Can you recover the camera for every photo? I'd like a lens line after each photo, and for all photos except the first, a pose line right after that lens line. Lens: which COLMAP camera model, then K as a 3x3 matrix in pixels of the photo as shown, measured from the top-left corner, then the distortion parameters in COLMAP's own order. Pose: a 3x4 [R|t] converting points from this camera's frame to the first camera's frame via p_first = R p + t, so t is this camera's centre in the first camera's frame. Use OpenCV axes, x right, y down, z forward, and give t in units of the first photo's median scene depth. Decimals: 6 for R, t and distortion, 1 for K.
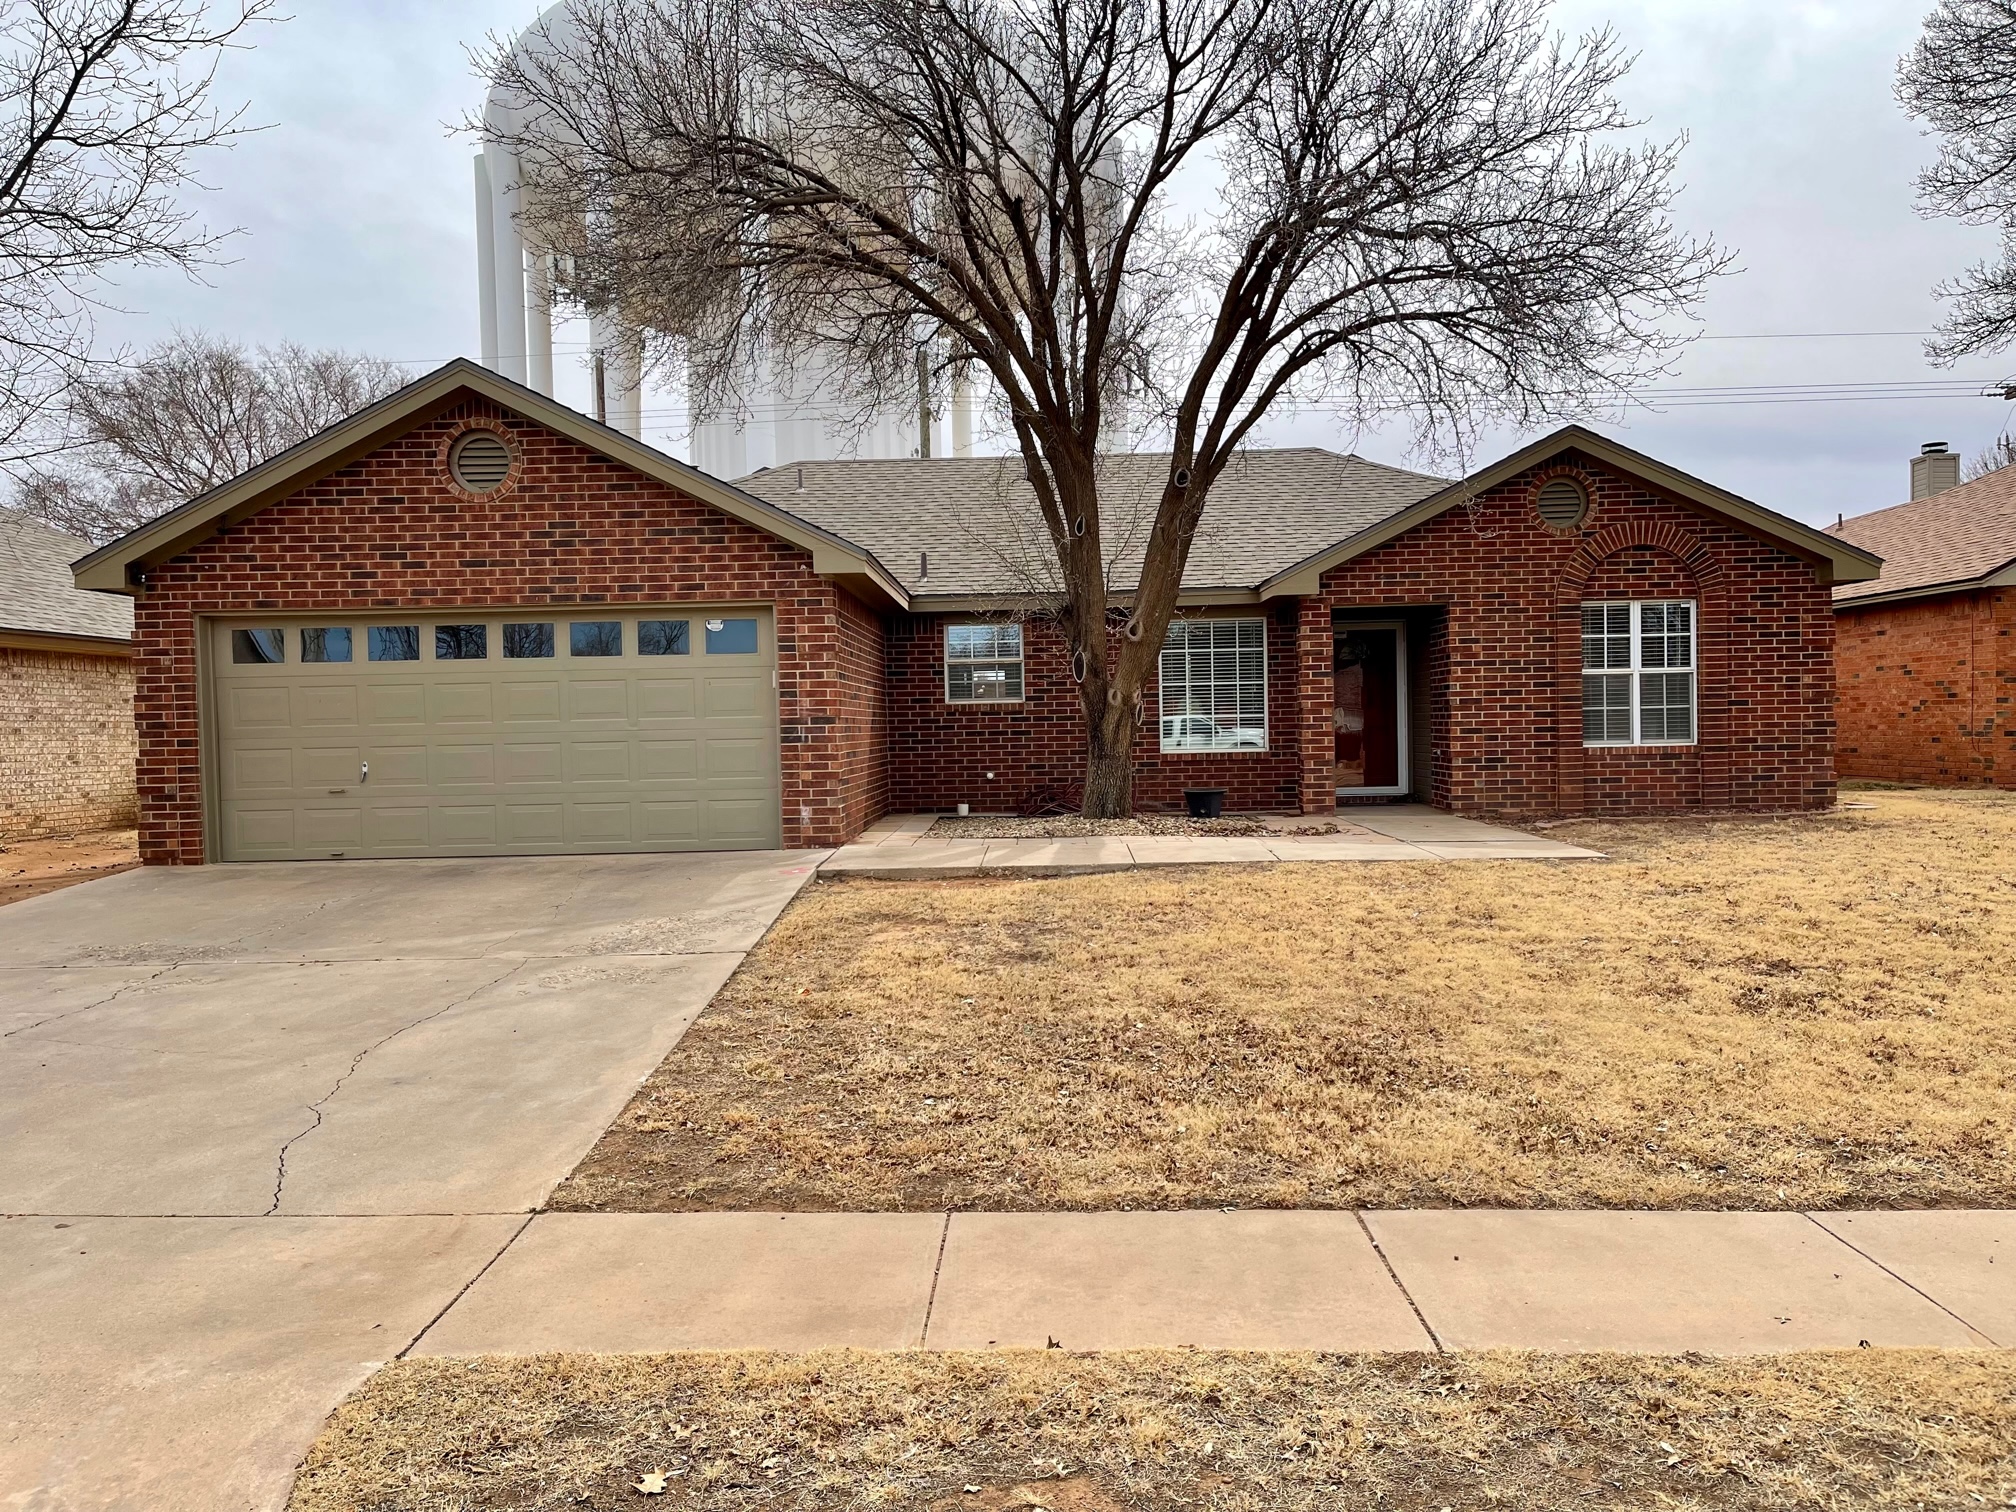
lens RADIAL K [[1543.2, 0, 999.5], [0, 1543.2, 752.7], [0, 0, 1]] dist [0.051070, -0.005337]
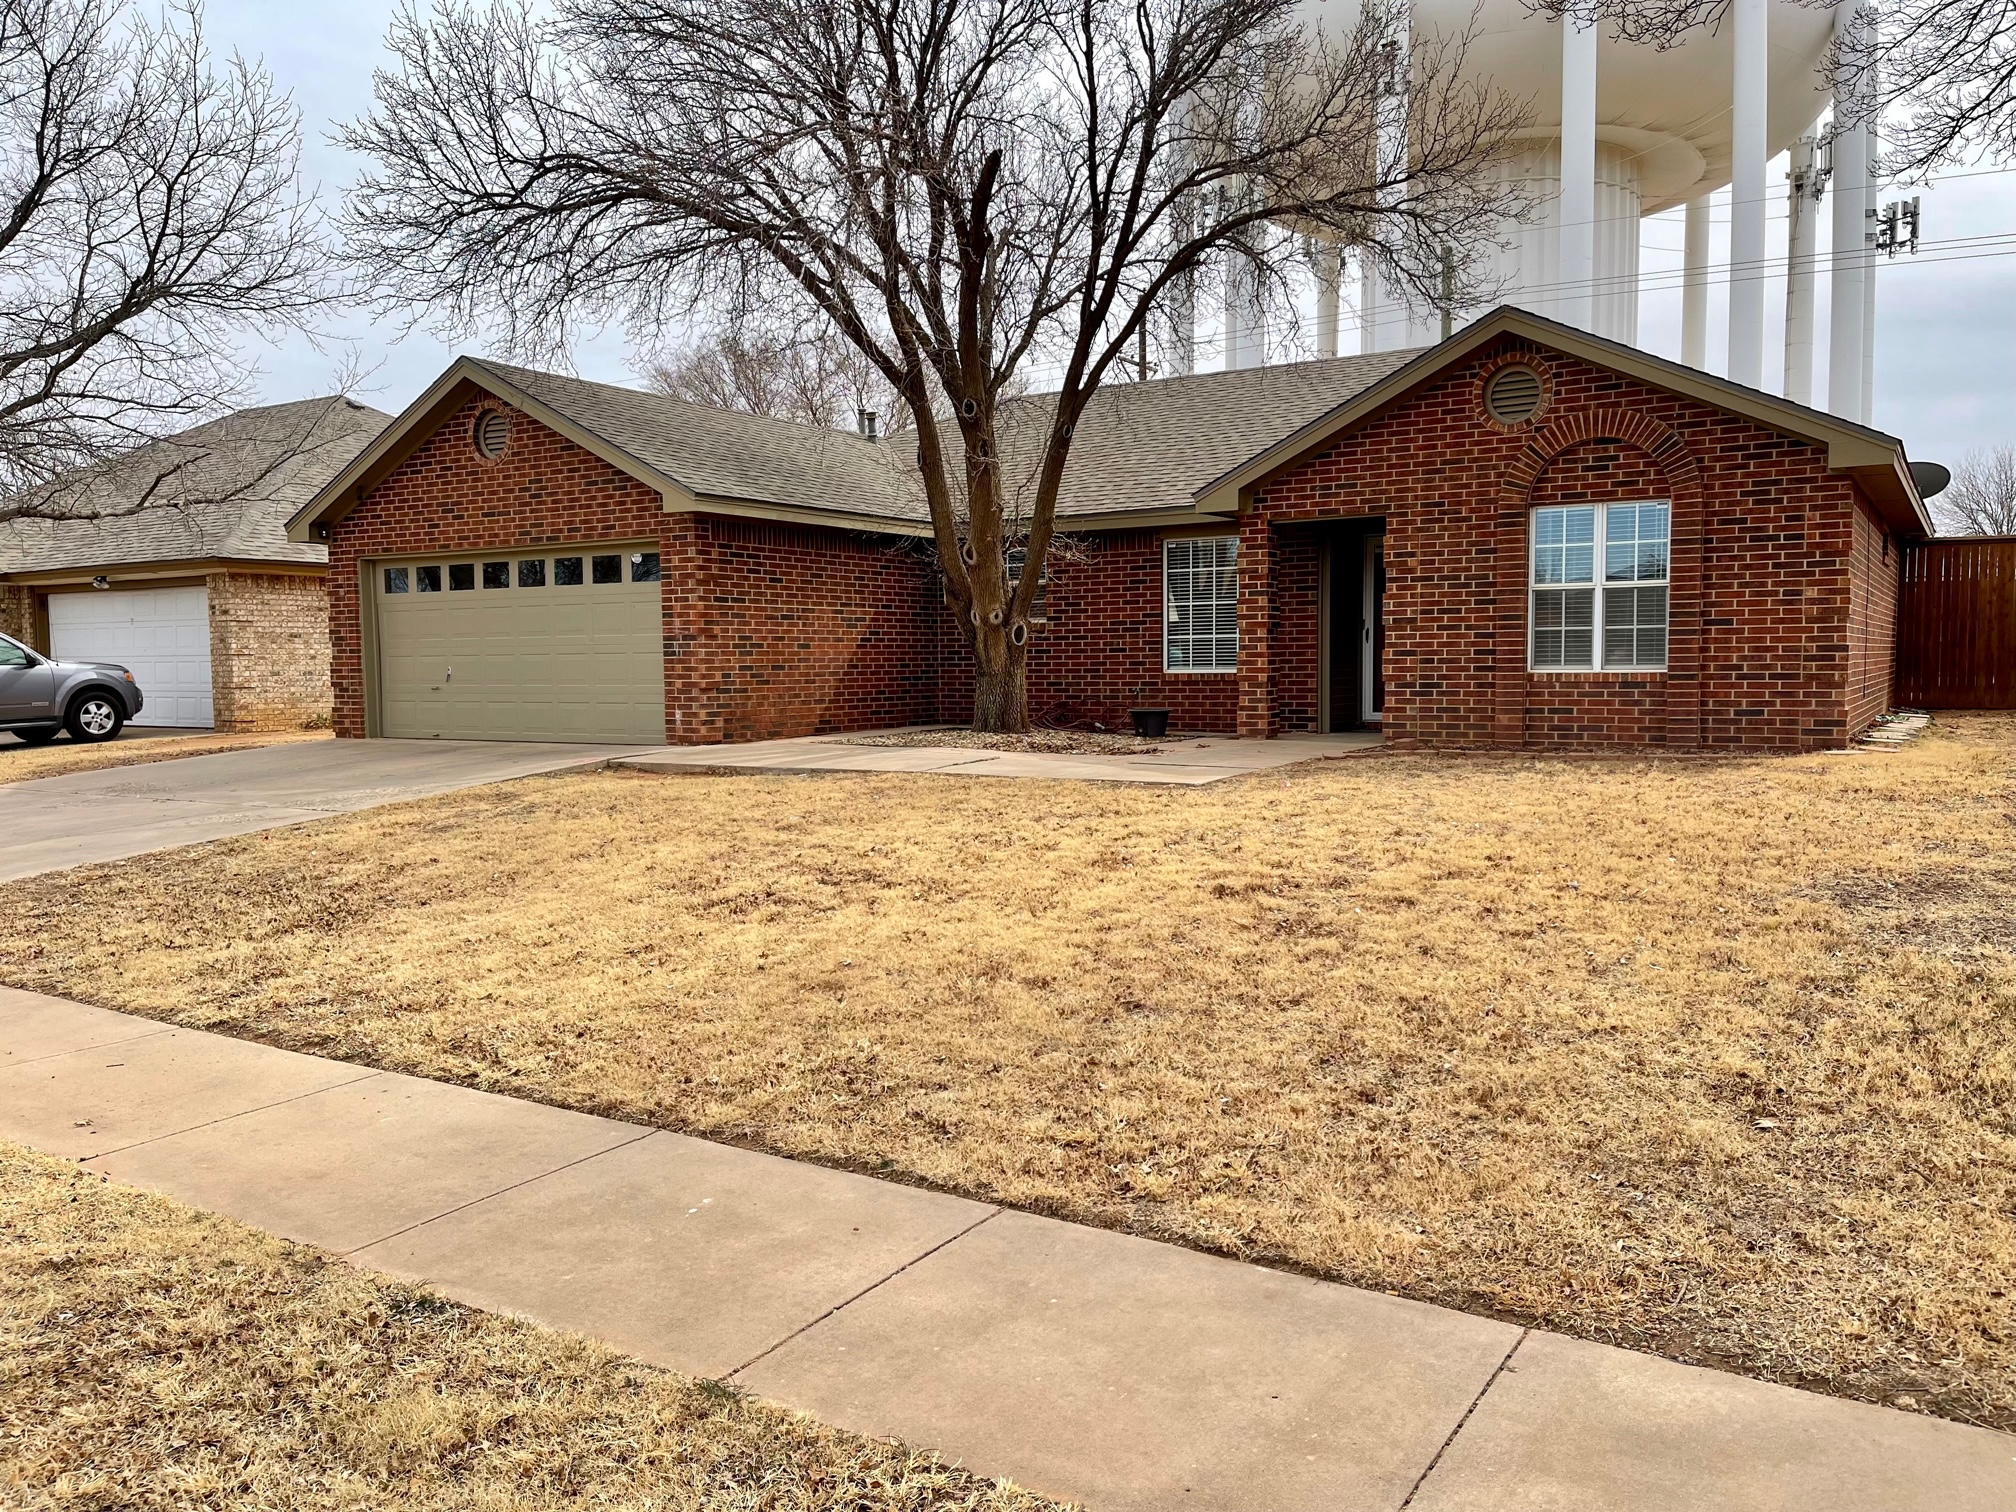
lens RADIAL K [[1543.2, 0, 999.5], [0, 1543.2, 752.7], [0, 0, 1]] dist [0.051070, -0.005337]
pose [[0.855782, 0.043704, -0.515487, 0.696752], [-0.016174, 0.998198, 0.057779, -0.005197], [0.517084, -0.041109, 0.854947, 0.105186]]
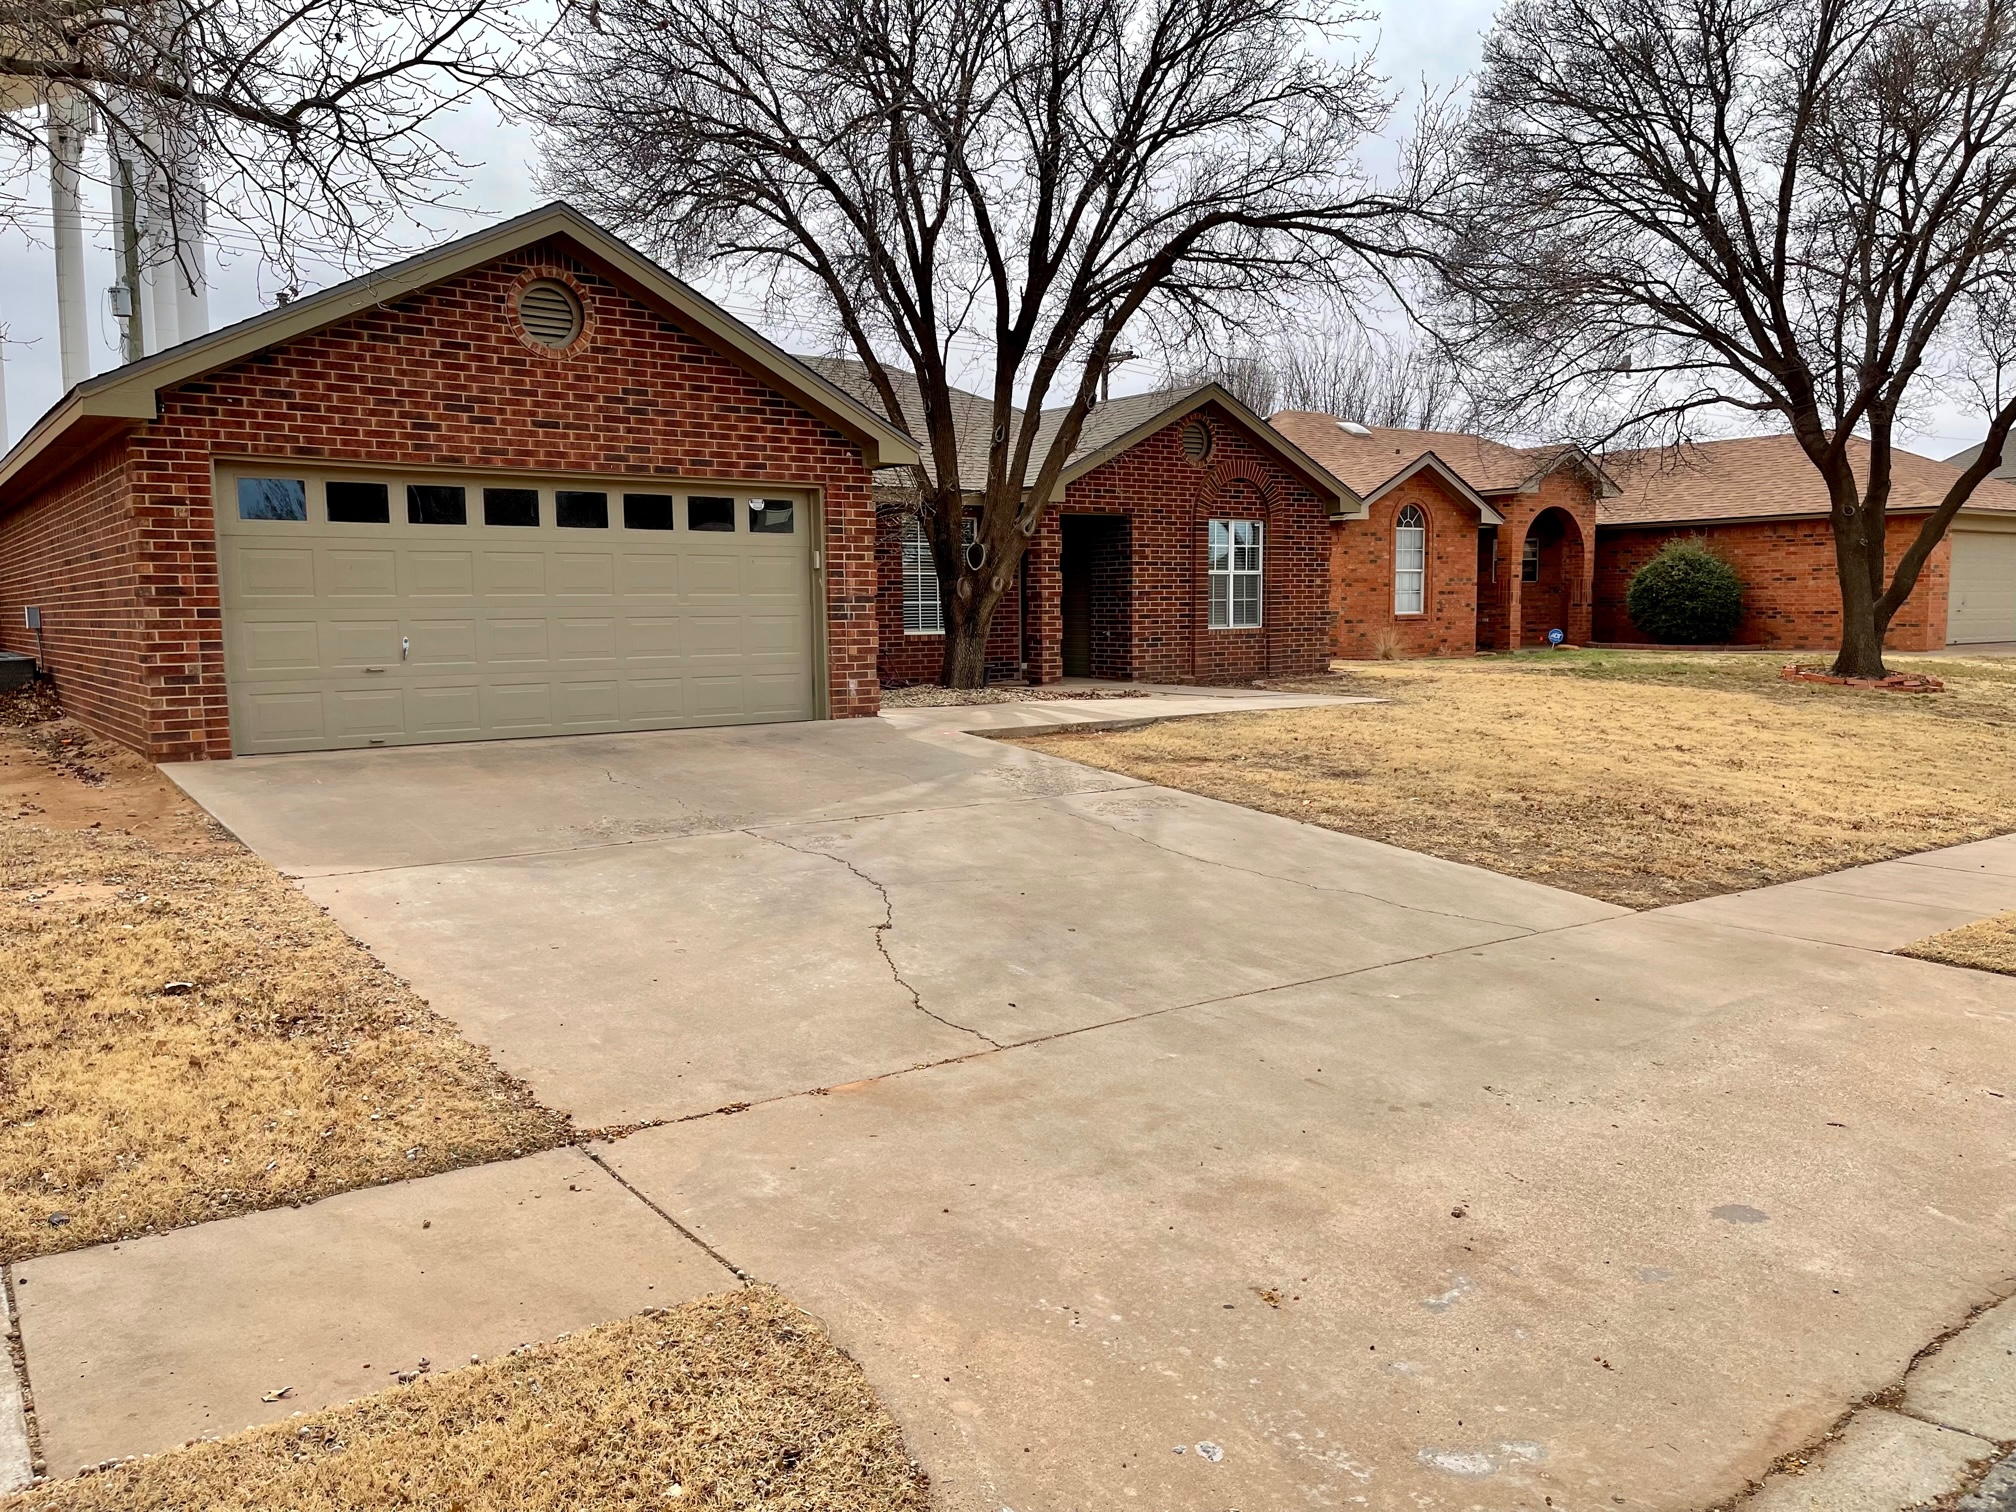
lens RADIAL K [[1543.2, 0, 999.5], [0, 1543.2, 752.7], [0, 0, 1]] dist [0.051070, -0.005337]
pose [[0.782598, -0.045902, 0.620833, -0.710909], [0.004605, 0.997677, 0.067959, 0.013293], [-0.622510, -0.050326, 0.780992, 0.088249]]
